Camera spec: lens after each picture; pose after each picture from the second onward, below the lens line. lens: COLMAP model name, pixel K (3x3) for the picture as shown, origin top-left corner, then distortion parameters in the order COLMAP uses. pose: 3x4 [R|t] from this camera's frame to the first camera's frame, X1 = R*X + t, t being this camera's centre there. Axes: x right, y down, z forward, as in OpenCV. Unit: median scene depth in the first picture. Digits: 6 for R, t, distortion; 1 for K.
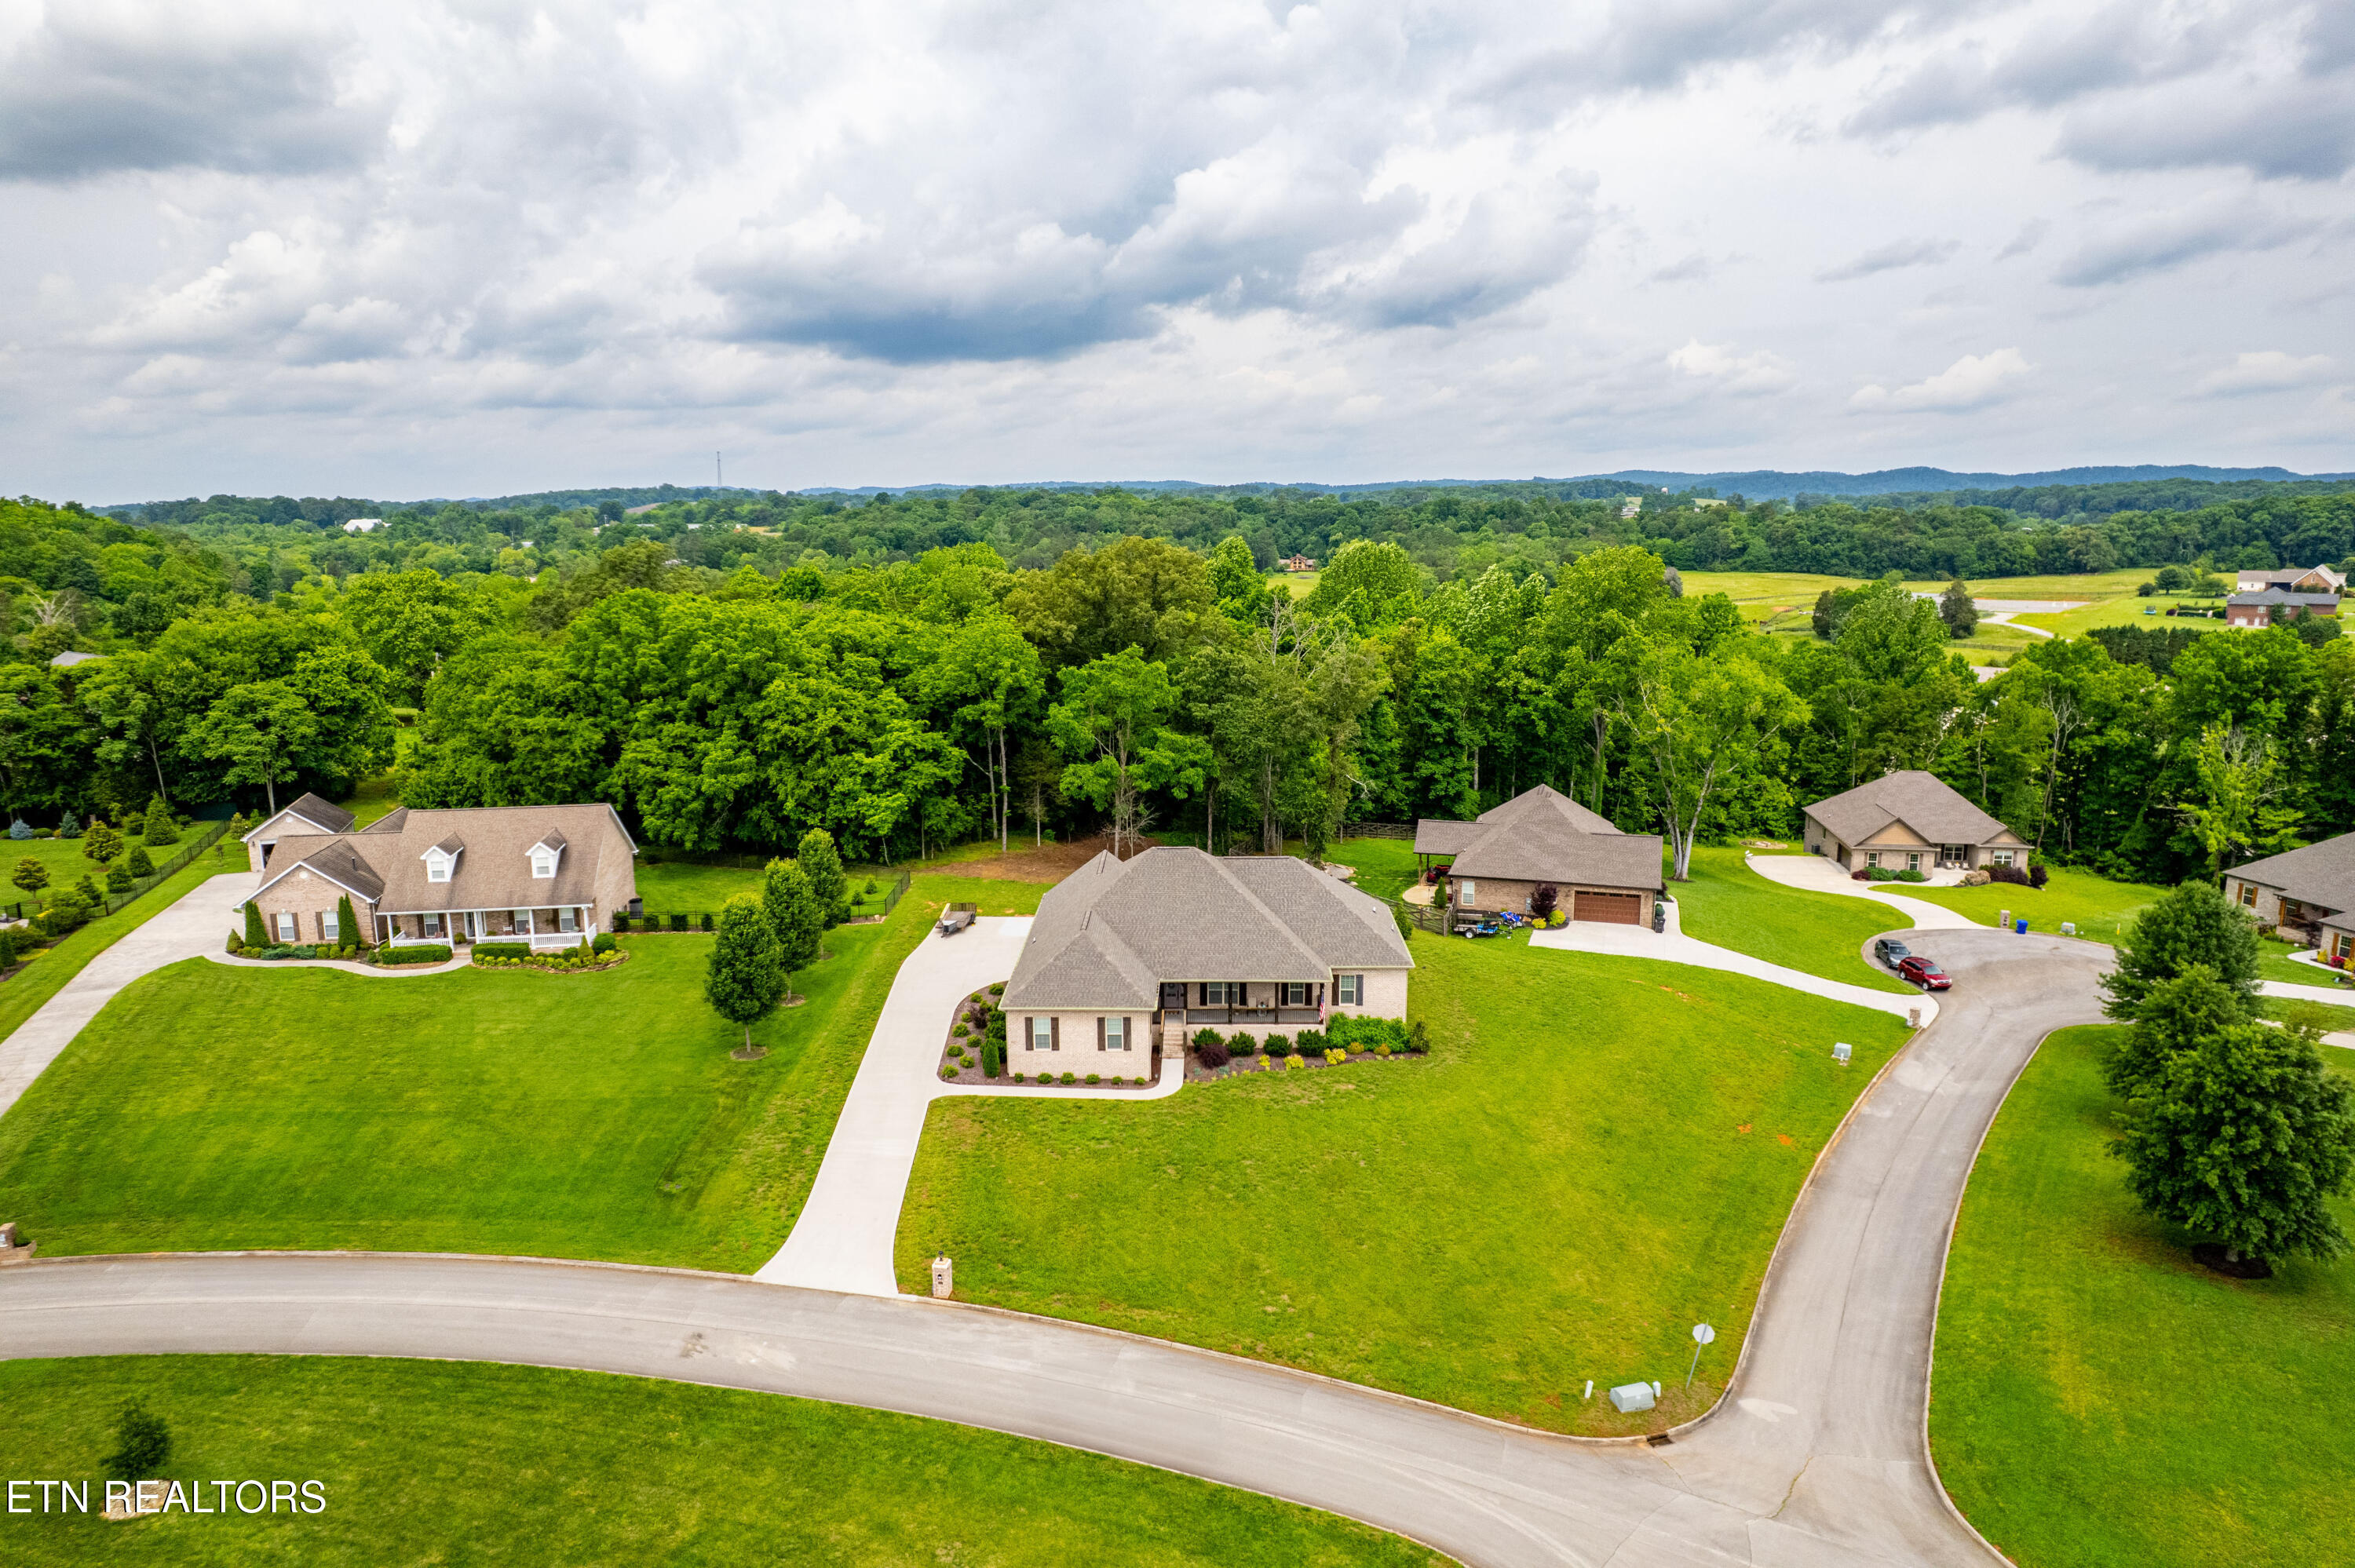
lens RADIAL K [[1504.3, 0, 1172.6], [0, 1504.3, 801.0], [0, 0, 1]] dist [-0.071195, 0.059284]
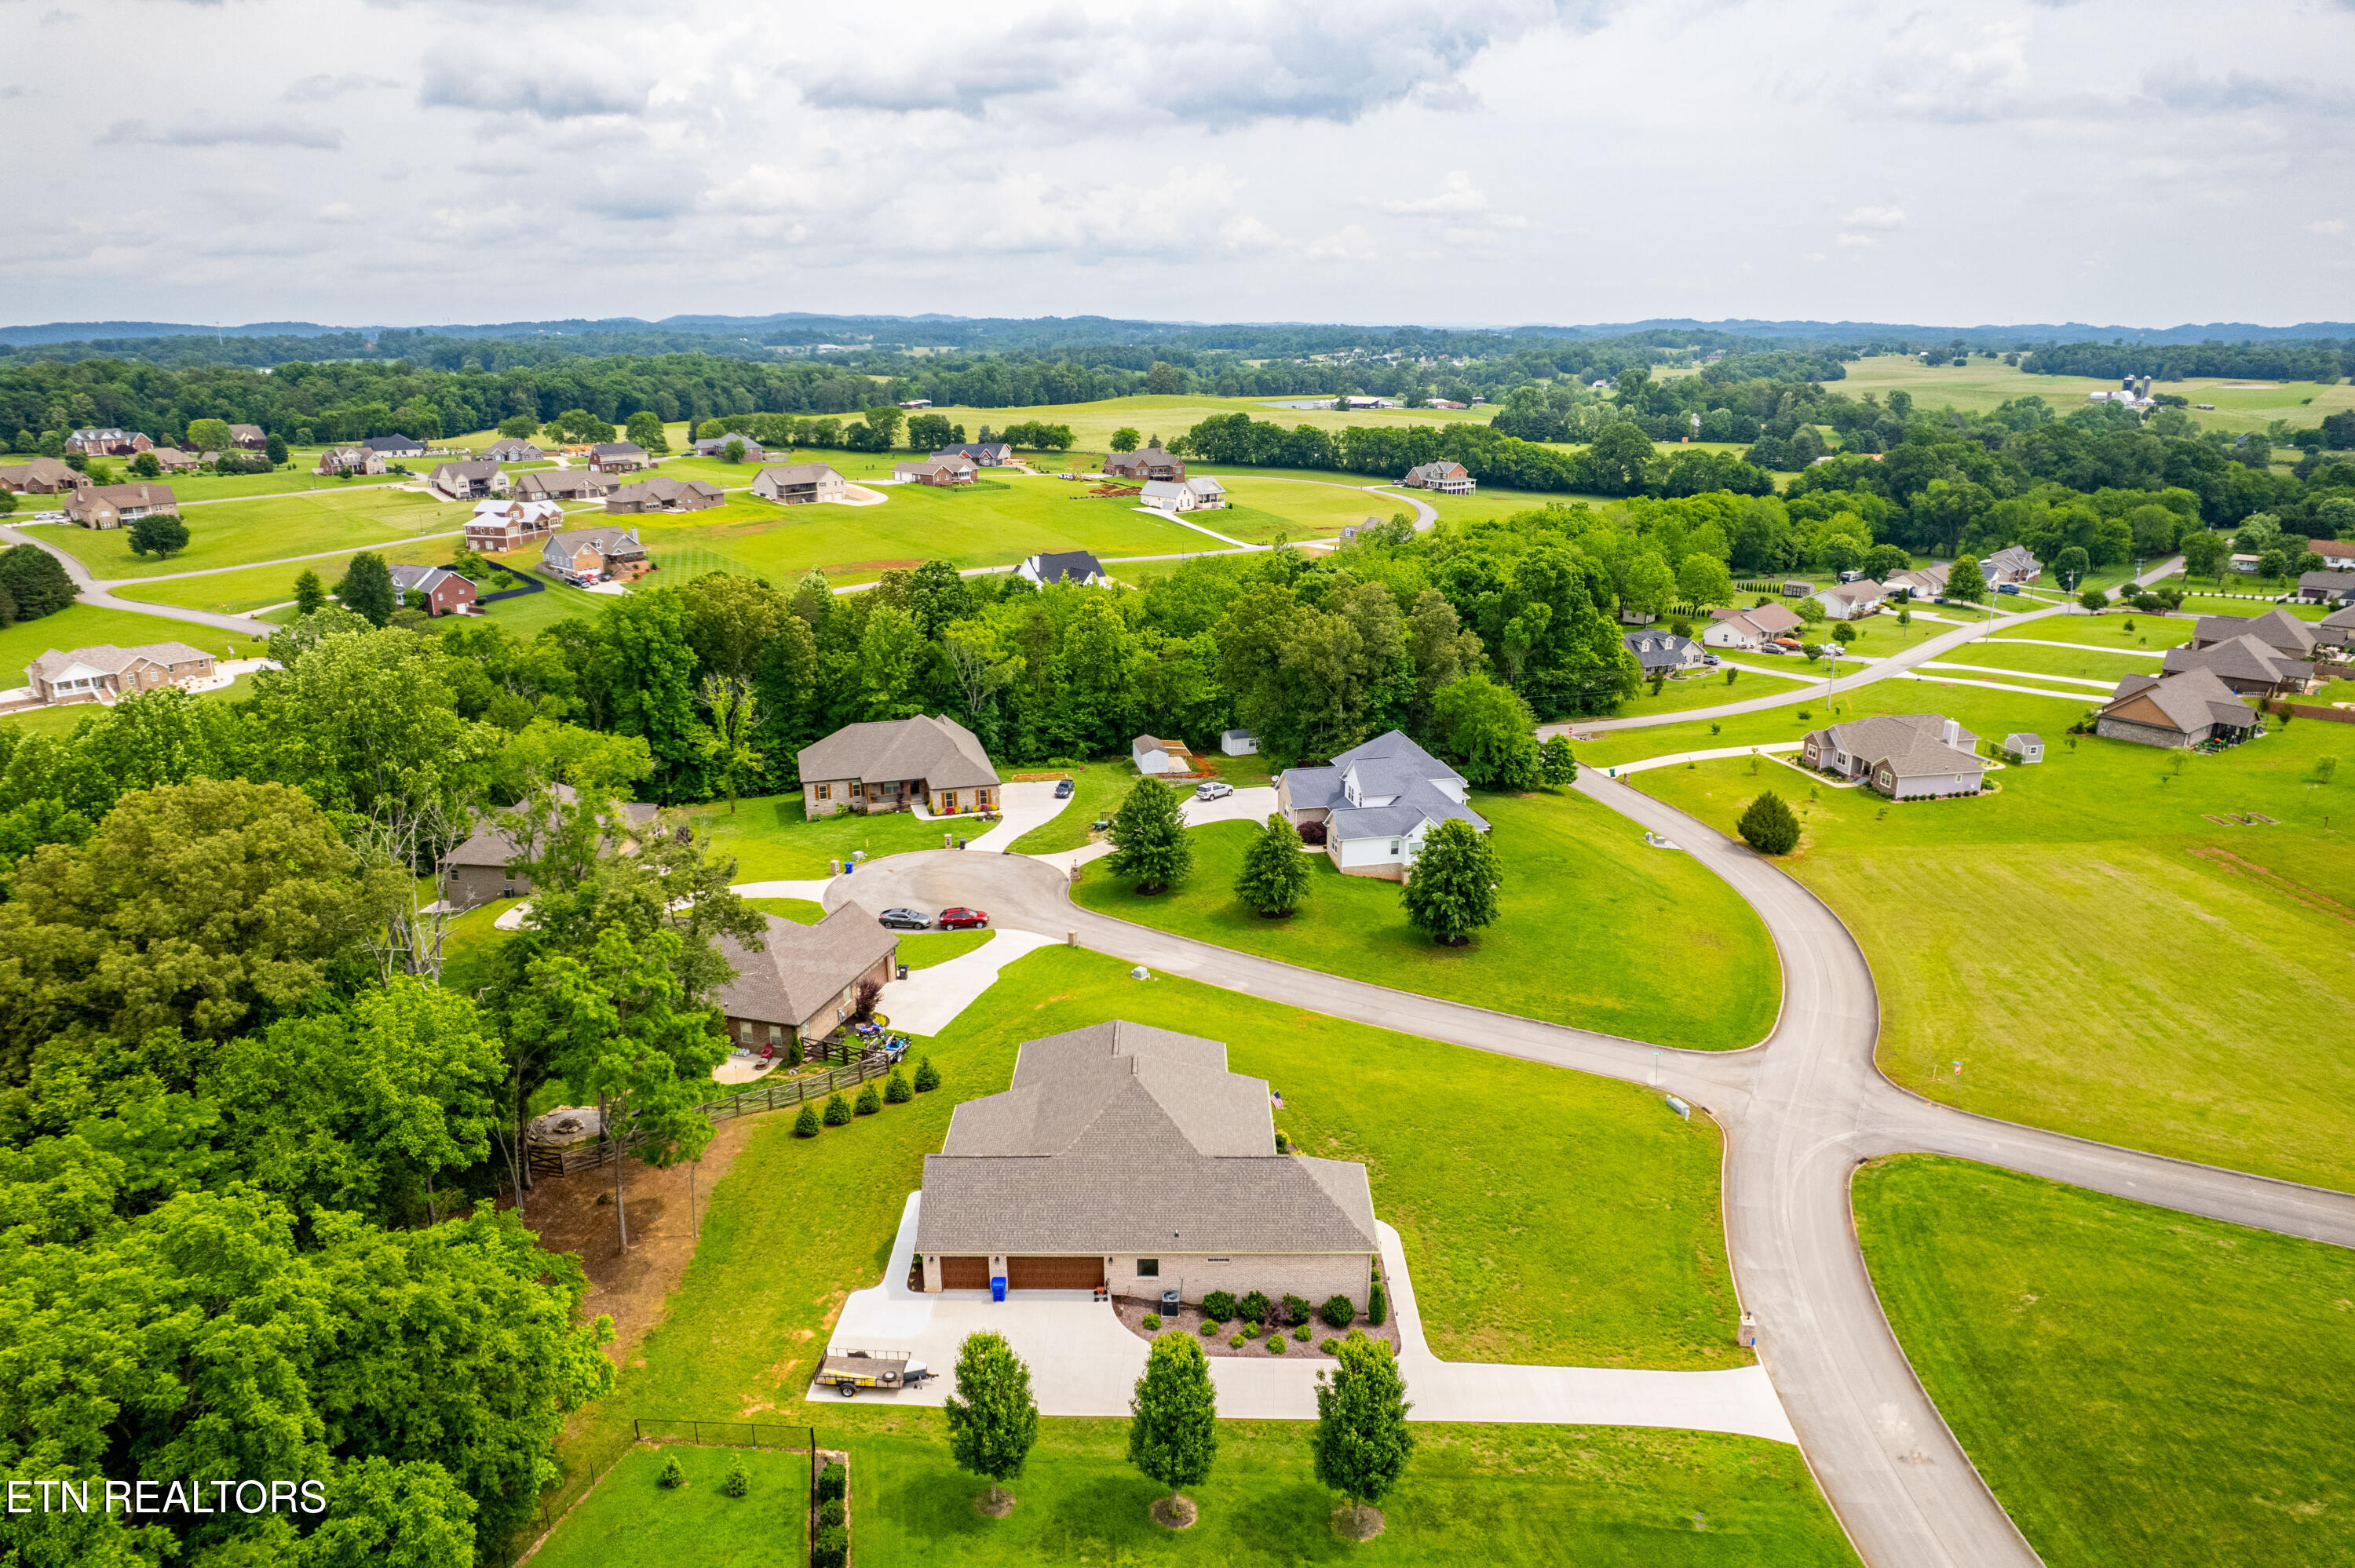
lens RADIAL K [[1504.3, 0, 1181.9], [0, 1504.3, 795.0], [0, 0, 1]] dist [-0.071195, 0.059284]
pose [[-0.014322, -0.296300, 0.954988, -0.670921], [0.202400, 0.934455, 0.292964, -0.313020], [-0.979198, 0.197485, 0.046588, 0.736740]]
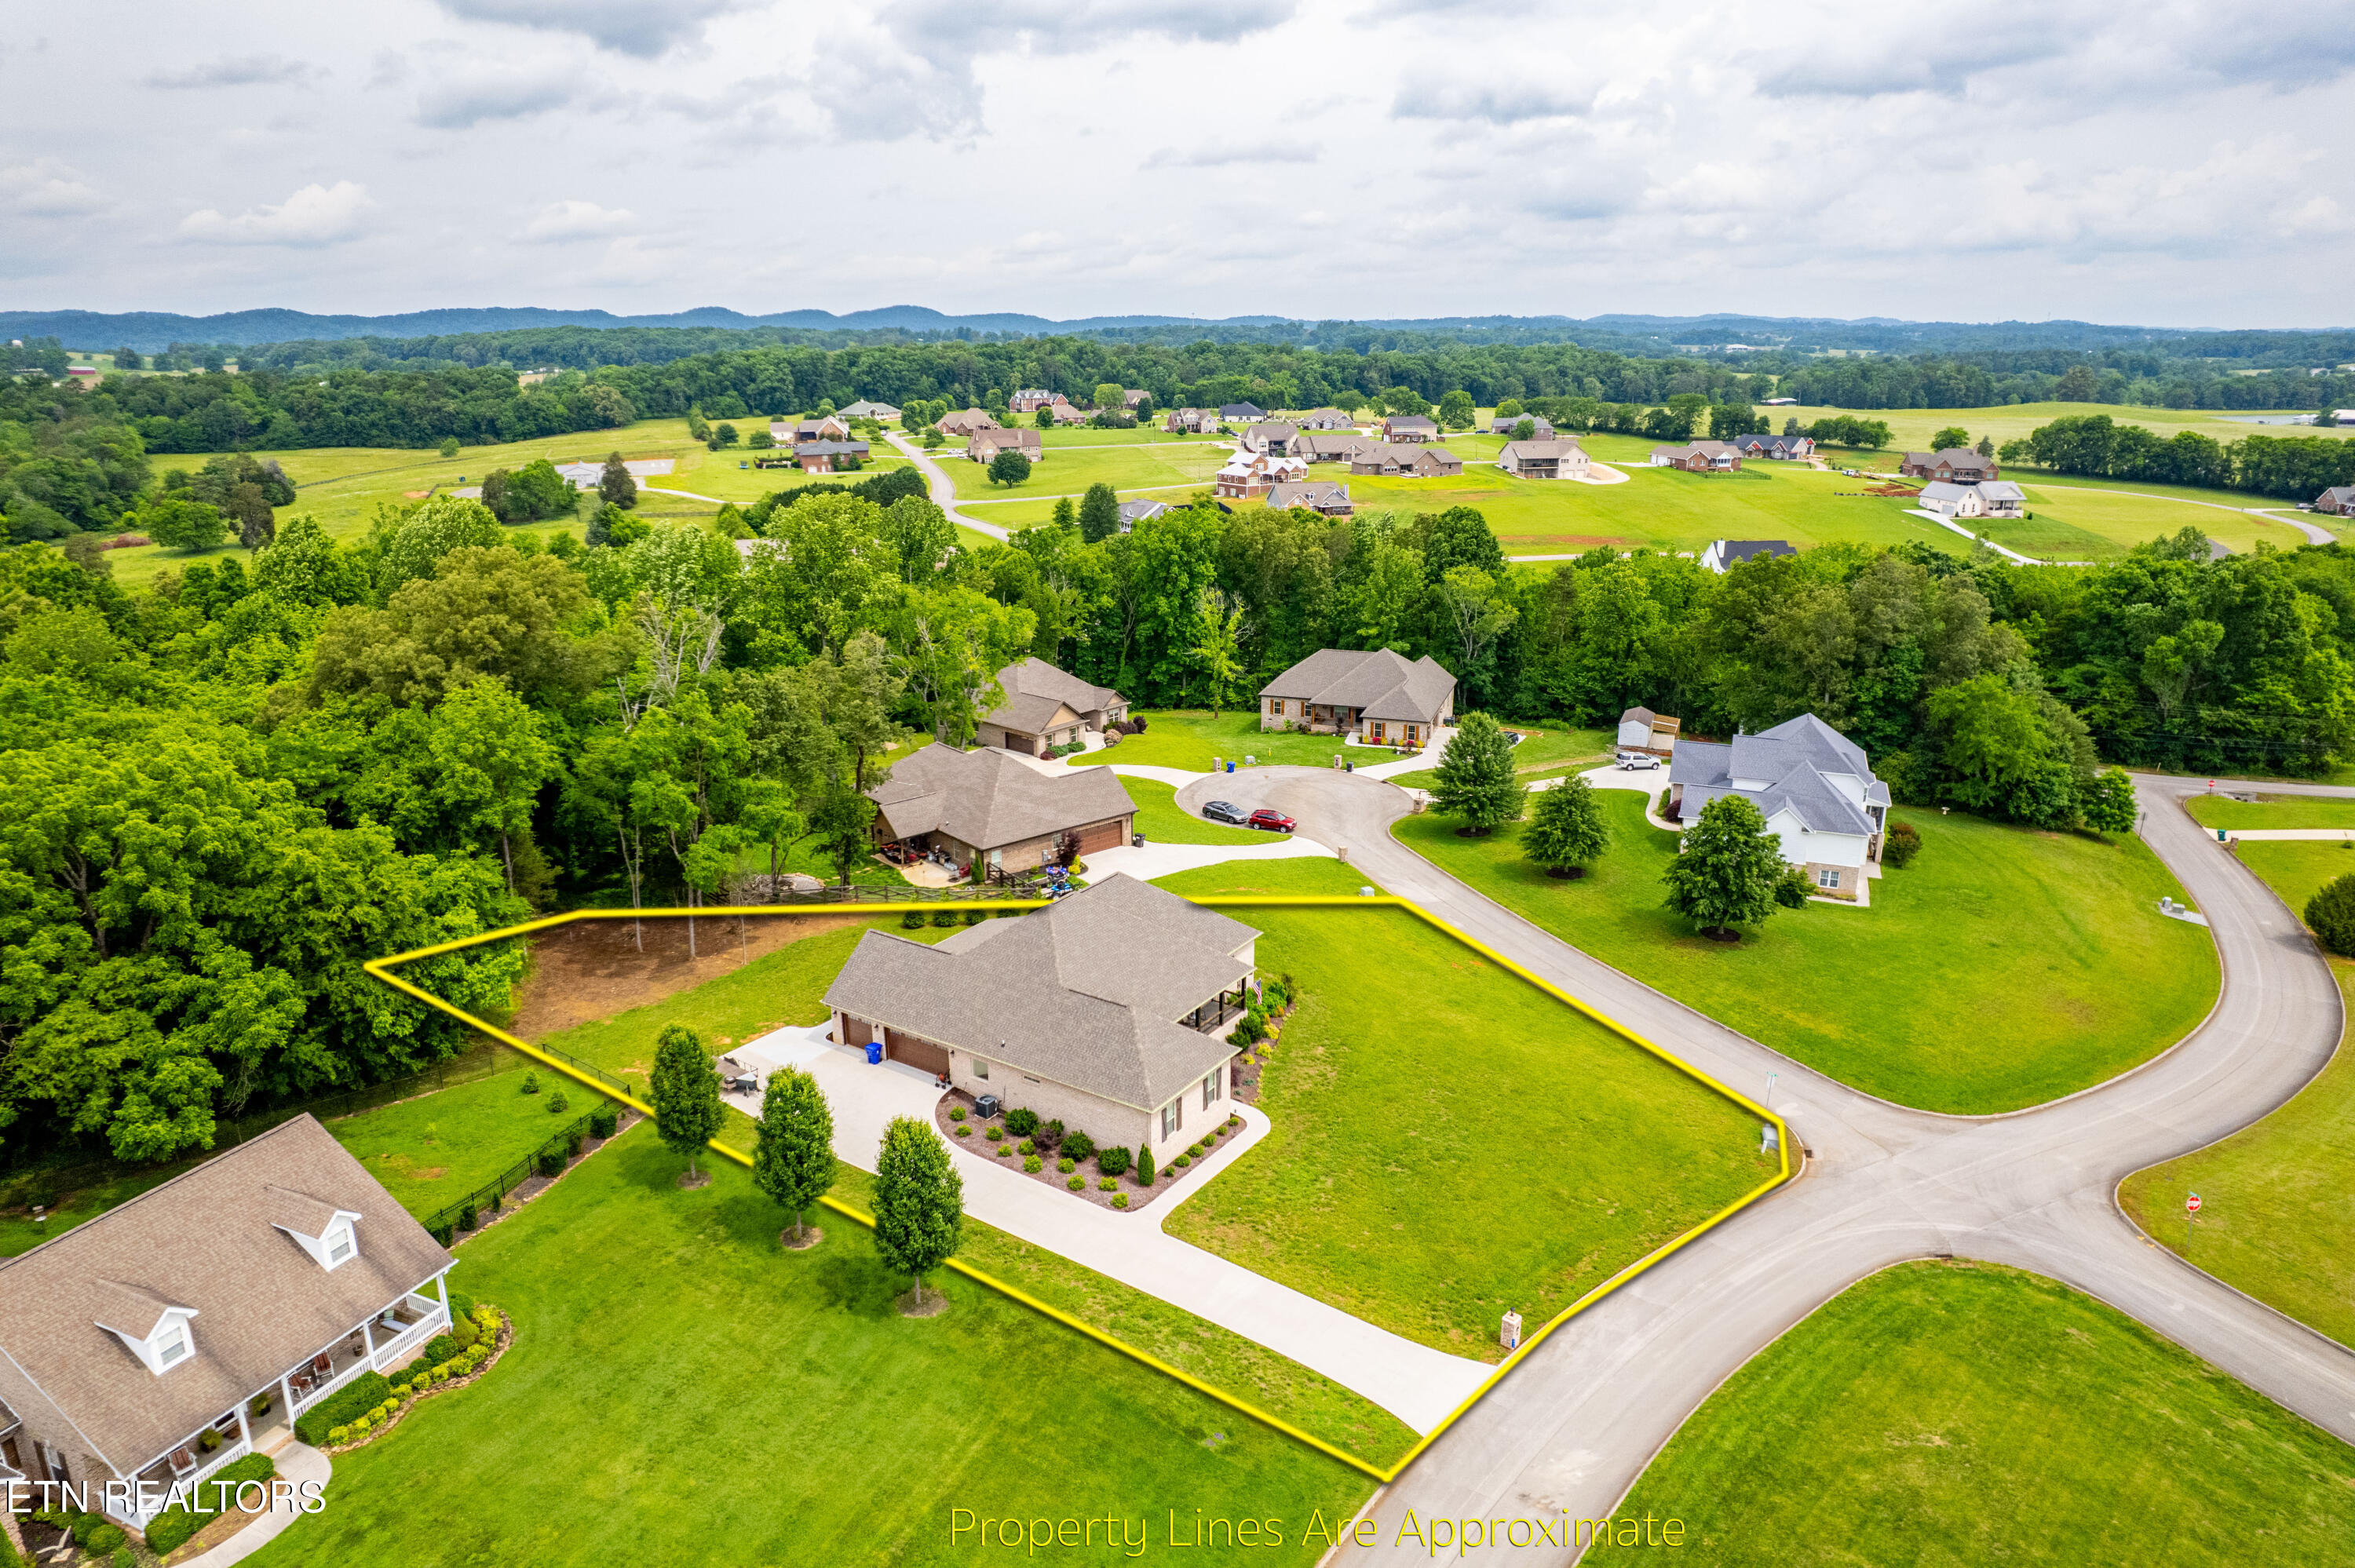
lens RADIAL K [[1504.3, 0, 1175.6], [0, 1504.3, 801.6], [0, 0, 1]] dist [-0.071195, 0.059284]
pose [[0.540774, -0.251573, 0.802667, -0.584833], [0.168294, 0.967294, 0.189788, -0.162333], [-0.824161, 0.032451, 0.565426, 0.325933]]
